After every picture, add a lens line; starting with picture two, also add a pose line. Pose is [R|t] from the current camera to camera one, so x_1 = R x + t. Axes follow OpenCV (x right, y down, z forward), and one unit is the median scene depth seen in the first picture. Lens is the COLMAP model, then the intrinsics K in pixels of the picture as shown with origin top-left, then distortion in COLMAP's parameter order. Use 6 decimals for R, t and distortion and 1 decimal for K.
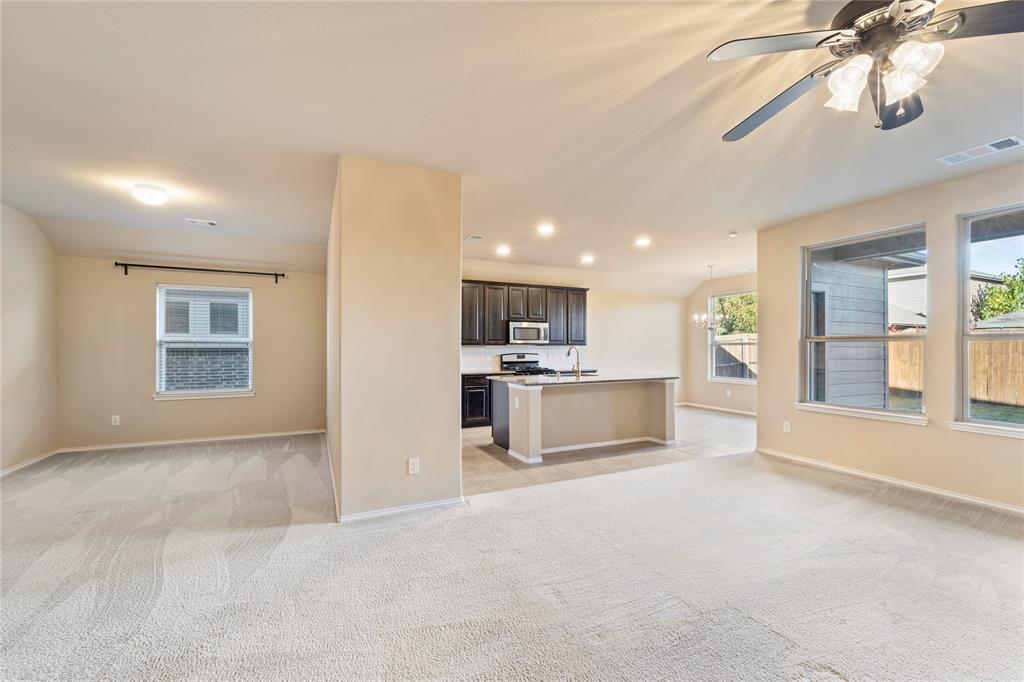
lens RADIAL K [[413.6, 0, 513.2], [0, 413.6, 348.7], [0, 0, 1]] dist [0.000421, 0.000020]
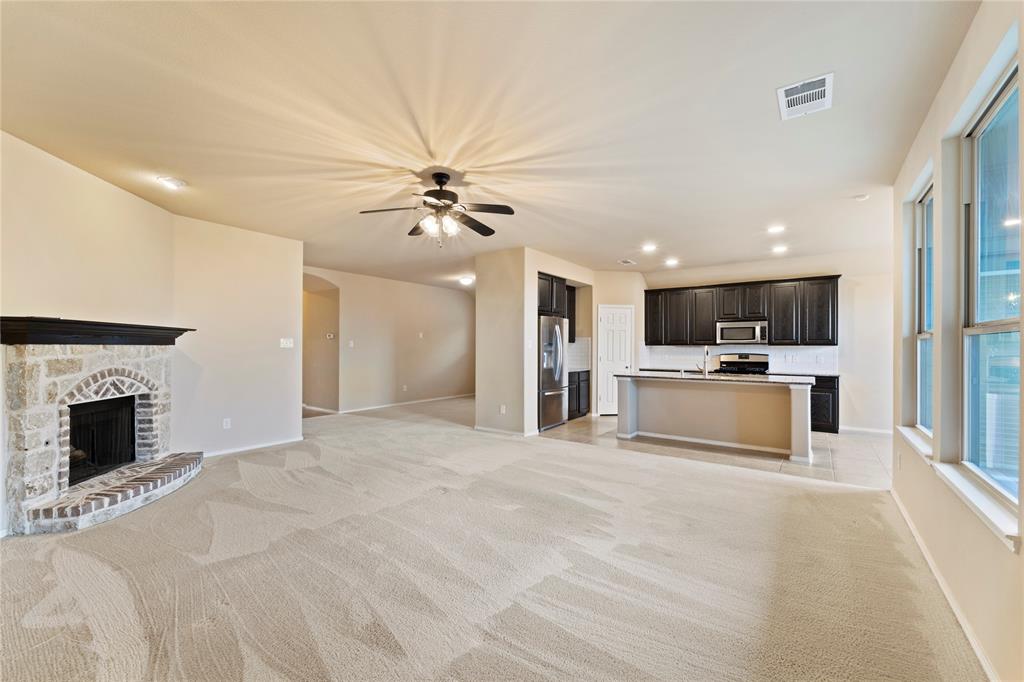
lens RADIAL K [[413.6, 0, 513.2], [0, 413.6, 348.7], [0, 0, 1]] dist [0.000421, 0.000020]
pose [[0.474875, 0.003157, -0.880048, 0.675606], [-0.004381, 0.999990, 0.001223, 0.000937], [0.880042, 0.003275, 0.474884, 0.066169]]
